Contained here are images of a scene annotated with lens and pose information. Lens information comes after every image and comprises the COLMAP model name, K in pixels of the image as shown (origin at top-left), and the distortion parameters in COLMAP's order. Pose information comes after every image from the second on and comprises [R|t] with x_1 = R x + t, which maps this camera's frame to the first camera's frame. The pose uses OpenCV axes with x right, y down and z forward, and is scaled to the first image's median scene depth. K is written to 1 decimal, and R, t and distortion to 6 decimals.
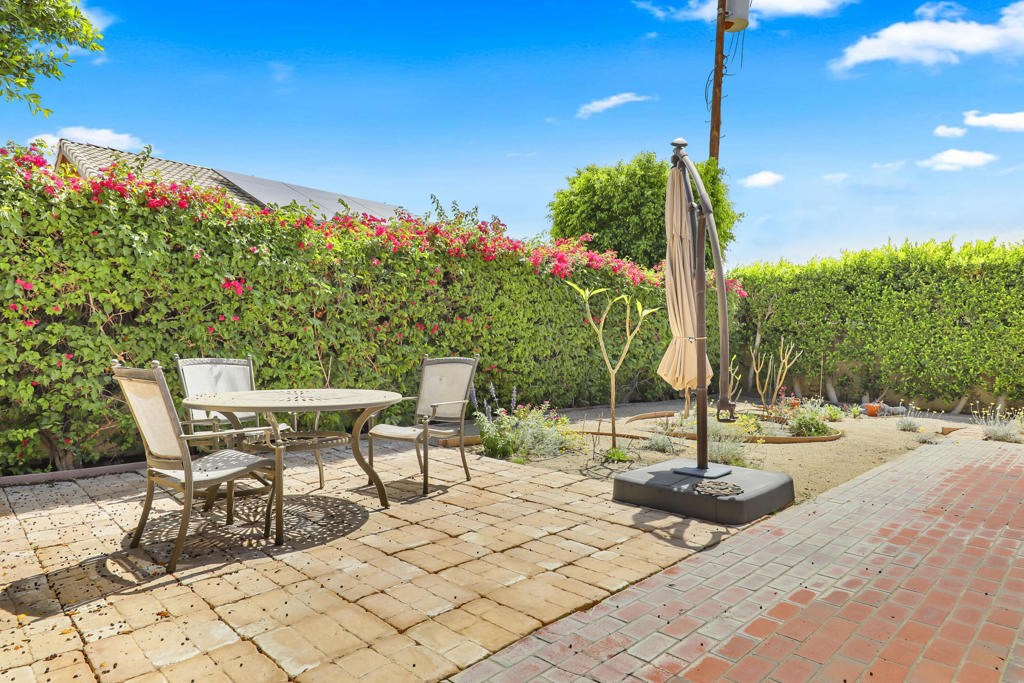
lens RADIAL K [[605.9, 0, 514.8], [0, 605.9, 340.2], [0, 0, 1]] dist [0.004822, 0.000407]
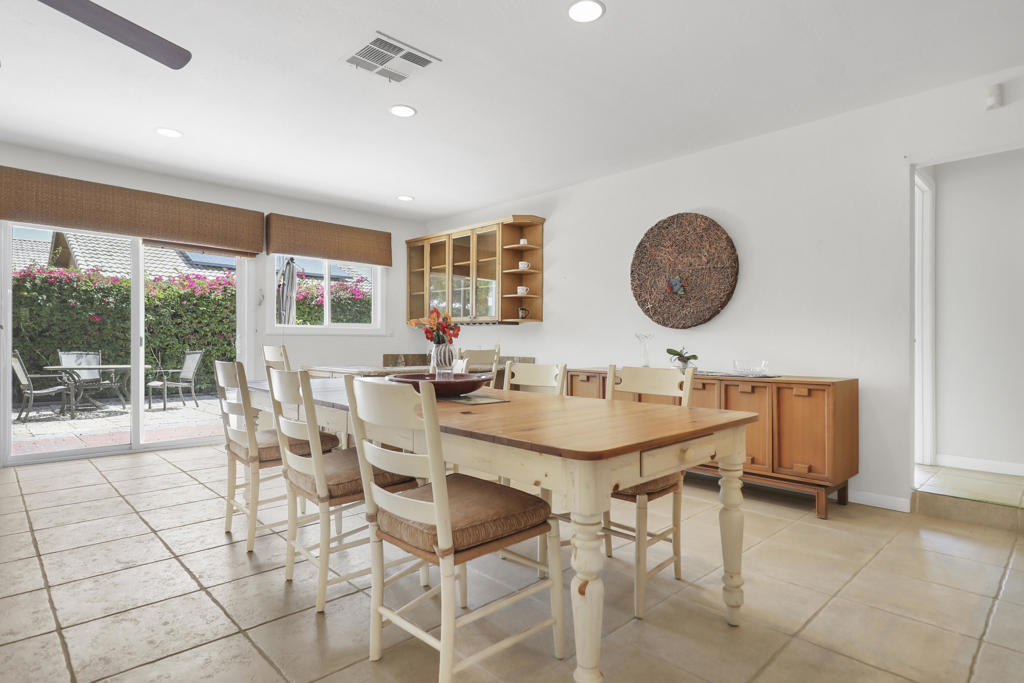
lens RADIAL K [[551.4, 0, 510.5], [0, 551.4, 345.6], [0, 0, 1]] dist [0.002034, 0.000353]
pose [[0.999668, -0.005471, -0.025195, 1.045207], [0.005553, 0.999980, 0.003170, 0.009802], [0.025178, -0.003309, 0.999678, -0.896069]]
